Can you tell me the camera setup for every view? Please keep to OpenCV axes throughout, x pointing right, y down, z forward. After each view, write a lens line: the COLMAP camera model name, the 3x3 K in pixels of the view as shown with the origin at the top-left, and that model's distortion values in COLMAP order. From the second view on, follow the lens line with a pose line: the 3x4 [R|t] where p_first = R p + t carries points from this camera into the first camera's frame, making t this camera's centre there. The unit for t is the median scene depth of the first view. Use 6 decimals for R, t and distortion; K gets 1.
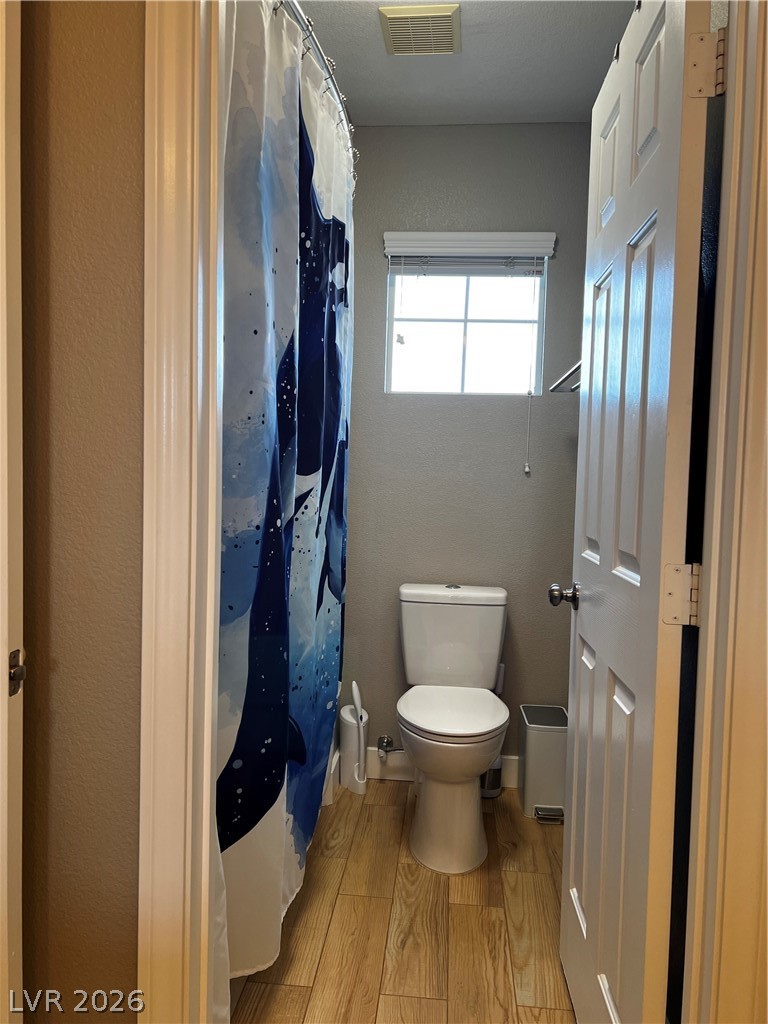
lens RADIAL K [[776.6, 0, 374.4], [0, 776.6, 513.3], [0, 0, 1]] dist [0.042477, -0.037564]
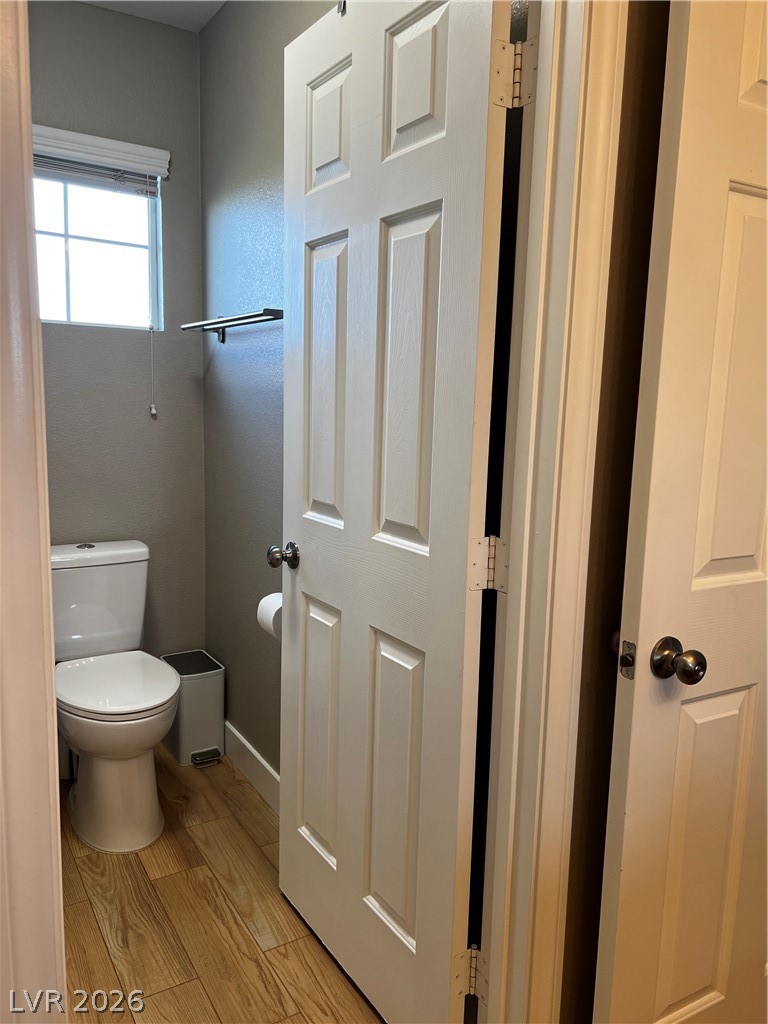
lens RADIAL K [[776.6, 0, 386.5], [0, 776.6, 515.6], [0, 0, 1]] dist [0.042477, -0.037564]
pose [[0.796306, -0.092535, 0.597774, -0.210539], [0.021780, 0.991975, 0.124544, -0.059371], [-0.604502, -0.086155, 0.791931, 0.106228]]
